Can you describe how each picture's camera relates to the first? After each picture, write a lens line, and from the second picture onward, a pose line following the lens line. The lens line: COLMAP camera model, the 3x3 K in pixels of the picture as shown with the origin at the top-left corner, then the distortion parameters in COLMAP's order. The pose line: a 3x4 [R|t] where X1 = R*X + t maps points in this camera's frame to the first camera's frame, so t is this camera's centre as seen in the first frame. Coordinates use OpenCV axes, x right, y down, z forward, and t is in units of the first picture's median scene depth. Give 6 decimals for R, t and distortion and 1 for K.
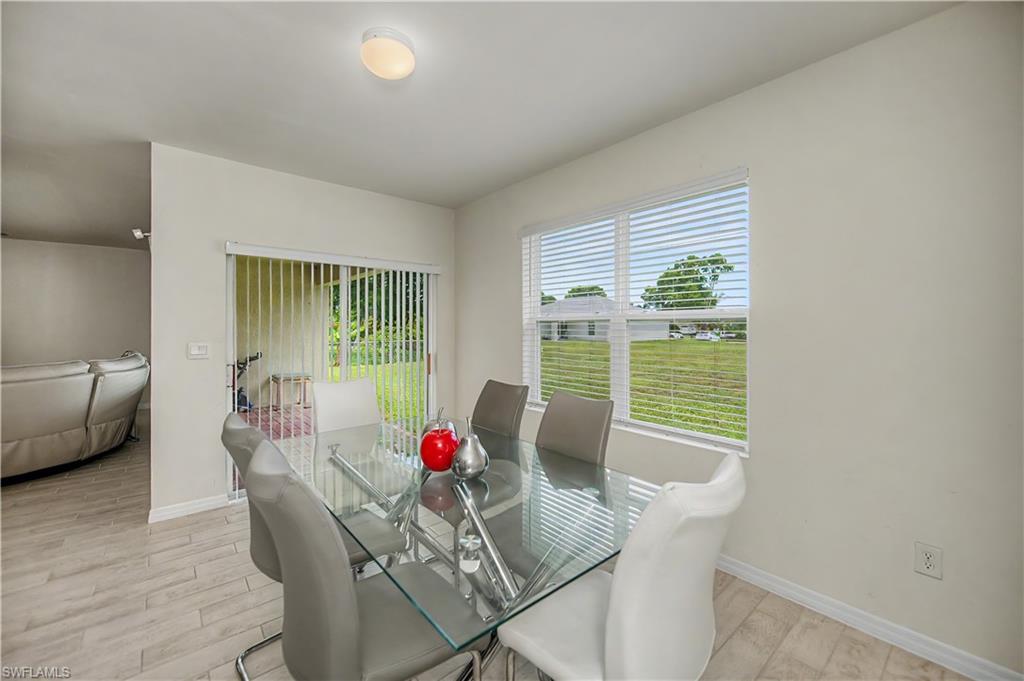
lens RADIAL K [[418.3, 0, 514.9], [0, 418.3, 334.1], [0, 0, 1]] dist [-0.008108, -0.000255]
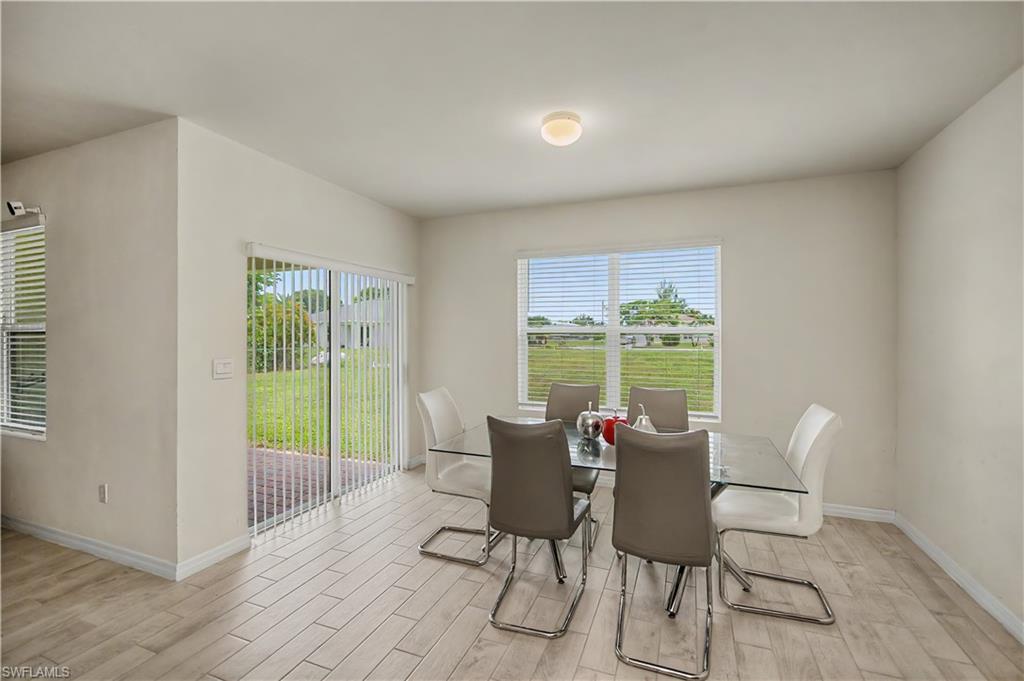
lens RADIAL K [[457.6, 0, 516.2], [0, 457.6, 332.5], [0, 0, 1]] dist [-0.001918, -0.000310]
pose [[0.882286, 0.003092, 0.470704, -0.664164], [0.010600, 0.999594, -0.026434, 0.001215], [-0.470595, 0.028312, 0.881895, -0.104335]]
